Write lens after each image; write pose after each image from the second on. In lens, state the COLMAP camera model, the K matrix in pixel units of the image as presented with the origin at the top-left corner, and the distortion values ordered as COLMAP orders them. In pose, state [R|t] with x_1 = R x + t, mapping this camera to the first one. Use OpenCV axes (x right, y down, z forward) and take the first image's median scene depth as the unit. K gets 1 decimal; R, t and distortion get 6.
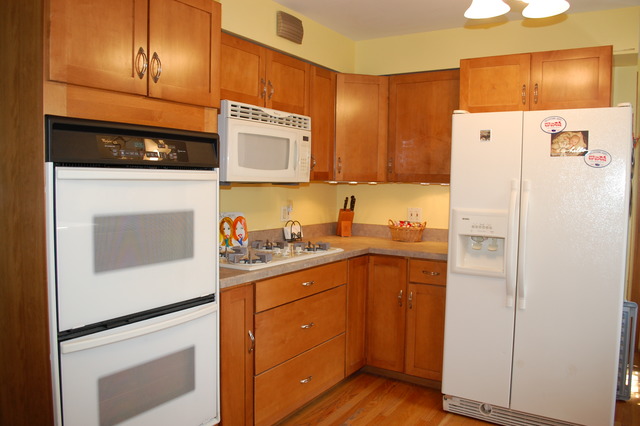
lens RADIAL K [[521.7, 0, 320.3], [0, 521.7, 213.6], [0, 0, 1]] dist [-0.013961, -0.004183]
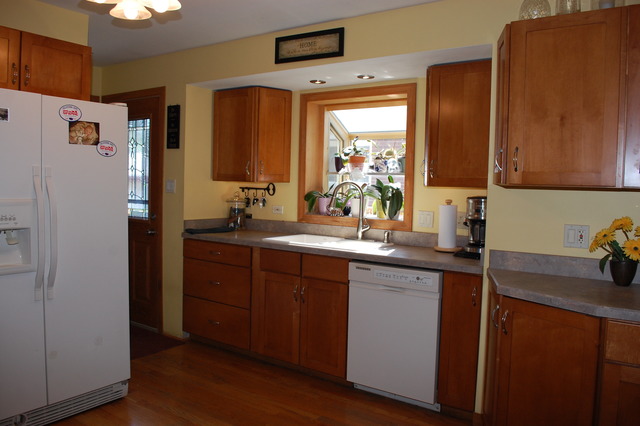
lens RADIAL K [[521.7, 0, 320.0], [0, 521.7, 212.2], [0, 0, 1]] dist [-0.013961, -0.004183]
pose [[0.076440, -0.070448, 0.994582, -0.557634], [0.049546, 0.996537, 0.066779, -0.019101], [-0.995842, 0.044173, 0.079666, 0.433831]]
